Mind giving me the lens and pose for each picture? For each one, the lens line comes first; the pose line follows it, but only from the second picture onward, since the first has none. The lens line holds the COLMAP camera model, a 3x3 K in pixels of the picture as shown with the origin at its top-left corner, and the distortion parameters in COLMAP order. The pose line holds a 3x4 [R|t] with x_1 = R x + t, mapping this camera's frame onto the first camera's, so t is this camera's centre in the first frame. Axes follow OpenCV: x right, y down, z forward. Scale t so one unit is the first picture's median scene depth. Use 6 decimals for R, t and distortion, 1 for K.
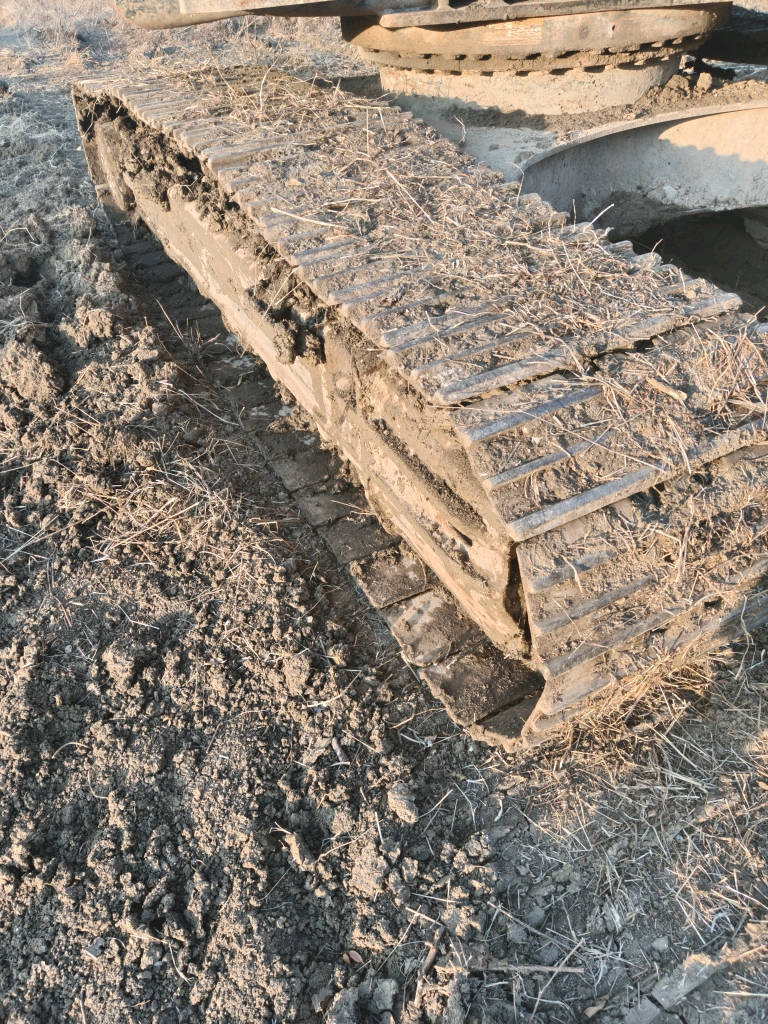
lens RADIAL K [[719.4, 0, 385.8], [0, 719.4, 511.7], [0, 0, 1]] dist [-0.006445, -0.009256]
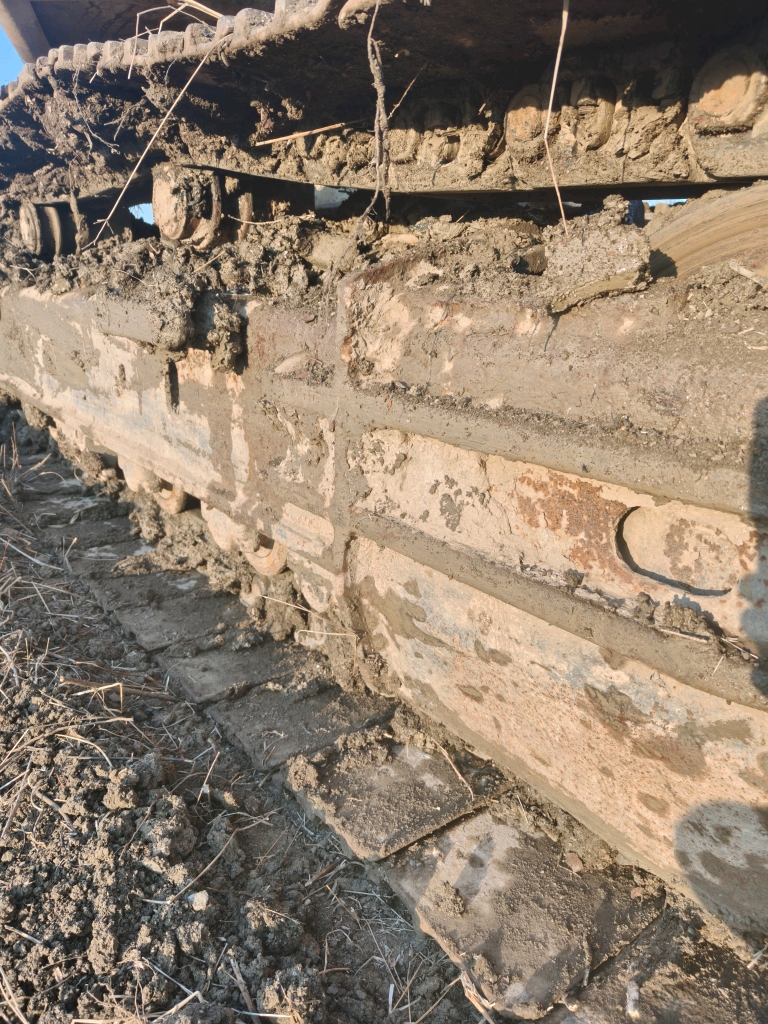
lens RADIAL K [[719.4, 0, 381.7], [0, 719.4, 511.8], [0, 0, 1]] dist [-0.006445, -0.009256]
pose [[0.980376, 0.029611, 0.194902, -0.087592], [0.049243, 0.920531, -0.387554, 0.108293], [-0.190889, 0.389546, 0.901008, 0.549409]]
